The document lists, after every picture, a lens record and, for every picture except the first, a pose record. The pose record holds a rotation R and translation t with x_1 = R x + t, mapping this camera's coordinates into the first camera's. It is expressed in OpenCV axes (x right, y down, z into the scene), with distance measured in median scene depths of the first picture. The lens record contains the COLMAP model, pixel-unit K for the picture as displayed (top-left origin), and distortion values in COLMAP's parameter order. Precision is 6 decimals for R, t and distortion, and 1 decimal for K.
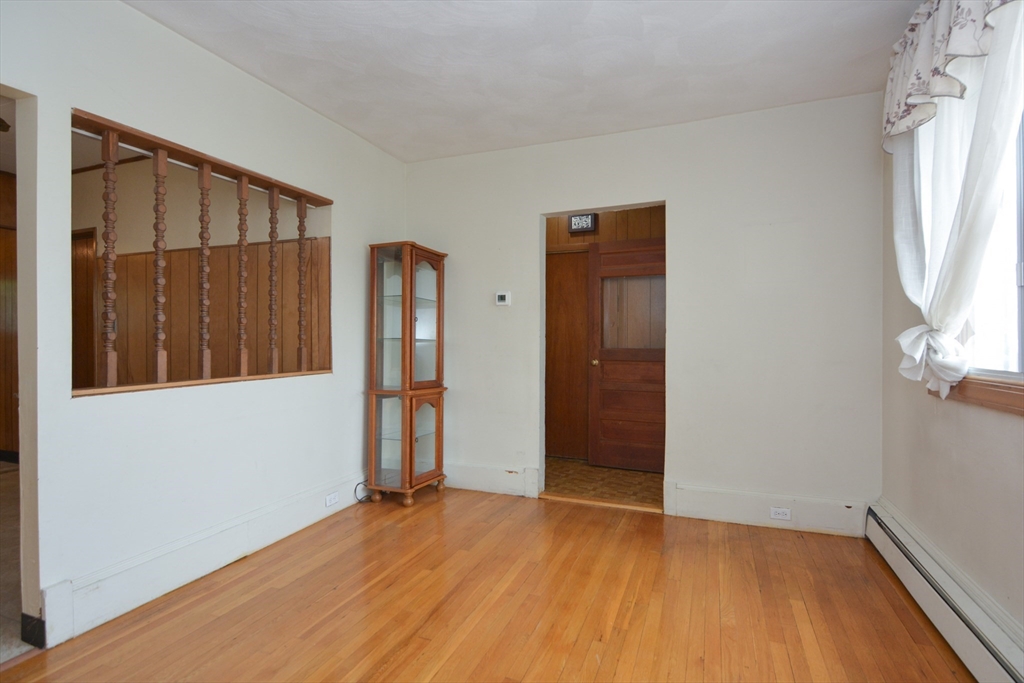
lens RADIAL K [[505.3, 0, 509.4], [0, 505.3, 339.3], [0, 0, 1]] dist [-0.004900, -0.008101]
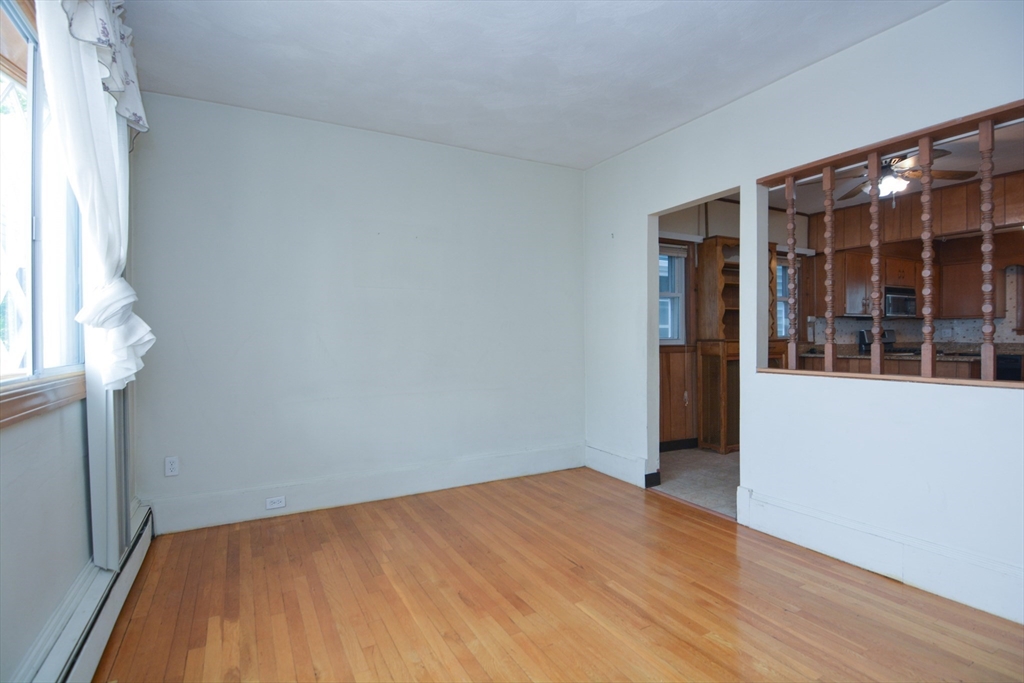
lens RADIAL K [[505.3, 0, 518.2], [0, 505.3, 342.8], [0, 0, 1]] dist [-0.004900, -0.008101]
pose [[-0.641326, 0.017501, -0.767069, 0.645604], [0.012540, 0.999845, 0.012328, -0.000777], [0.767166, -0.001713, -0.641447, 1.216952]]
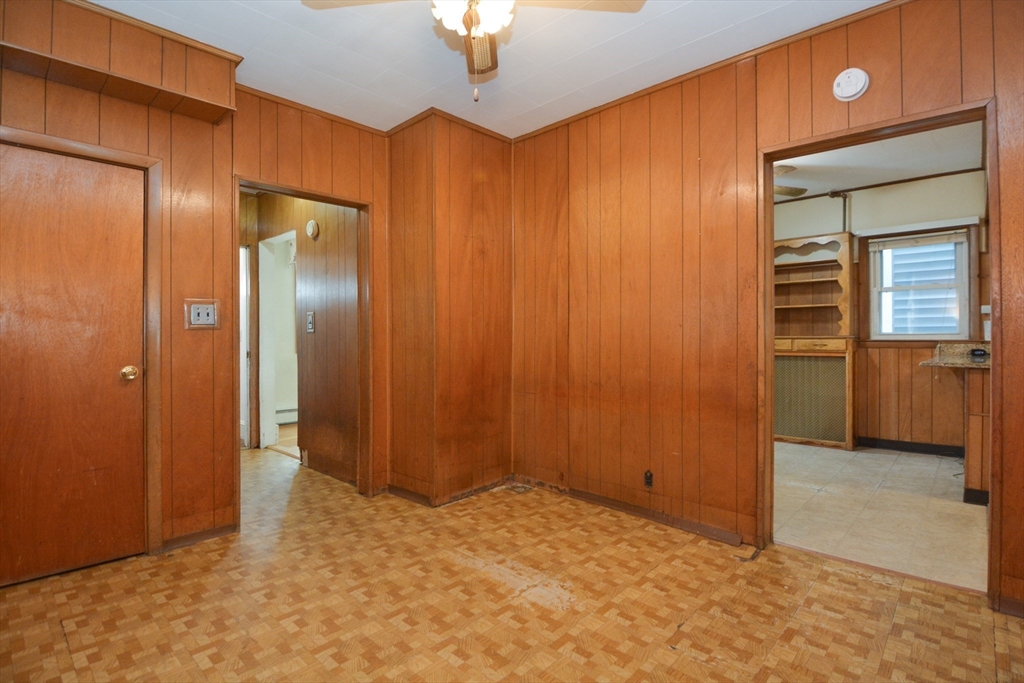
lens RADIAL K [[505.3, 0, 509.9], [0, 505.3, 335.5], [0, 0, 1]] dist [-0.004900, -0.008101]
pose [[-0.923480, 0.006726, 0.383586, -1.418932], [0.004360, 0.999966, -0.007037, 0.031918], [-0.383621, -0.004826, -0.923478, 3.170267]]
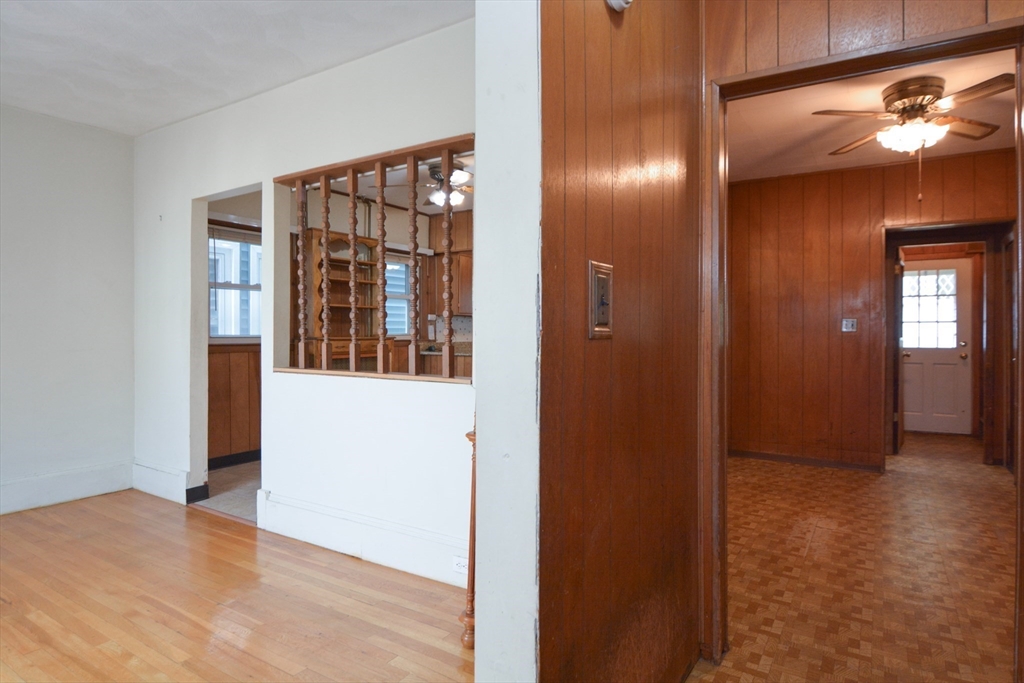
lens RADIAL K [[581.9, 0, 512.0], [0, 581.9, 333.8], [0, 0, 1]] dist [-0.000280, -0.013198]
pose [[-0.202789, 0.008225, -0.979188, 0.586710], [0.003865, 0.999964, 0.007599, -0.008027], [0.979215, -0.002243, -0.202813, 1.753900]]
